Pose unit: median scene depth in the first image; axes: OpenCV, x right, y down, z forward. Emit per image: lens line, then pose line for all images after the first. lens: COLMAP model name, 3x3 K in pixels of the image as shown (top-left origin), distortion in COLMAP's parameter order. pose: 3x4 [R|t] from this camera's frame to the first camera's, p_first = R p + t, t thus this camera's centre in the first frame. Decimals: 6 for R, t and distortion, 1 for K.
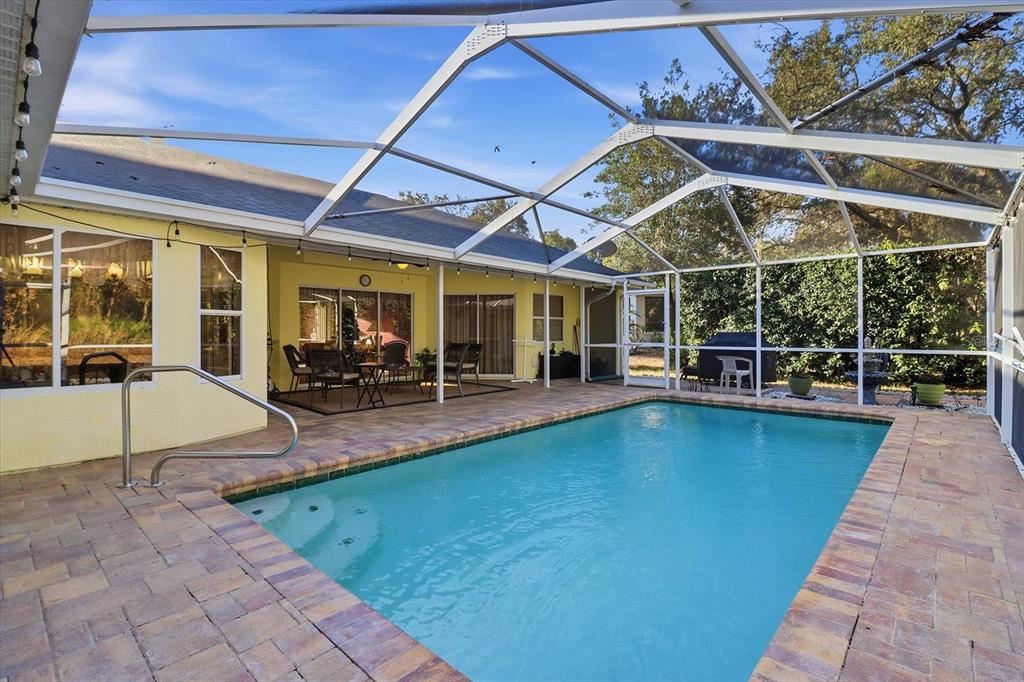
lens RADIAL K [[483.0, 0, 516.1], [0, 483.0, 333.2], [0, 0, 1]] dist [-0.000224, 0.000055]
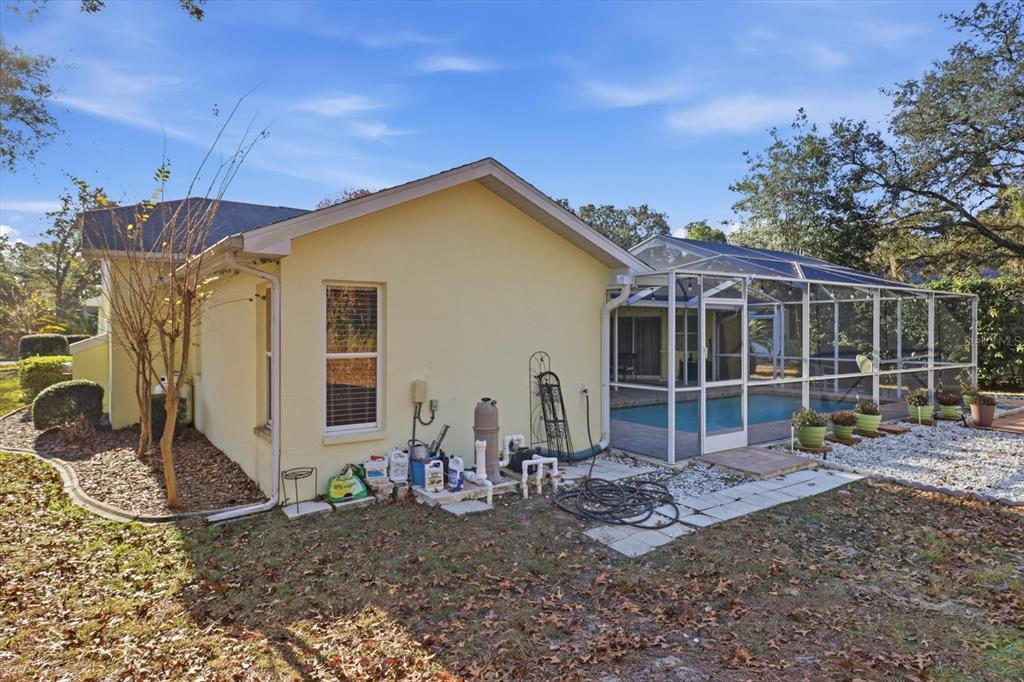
lens RADIAL K [[483.0, 0, 516.1], [0, 483.0, 333.2], [0, 0, 1]] dist [-0.000224, 0.000055]
pose [[0.958832, -0.007180, -0.283882, -0.008725], [0.005409, 0.999961, -0.007023, -0.027748], [0.283922, 0.005199, 0.958833, -0.440367]]
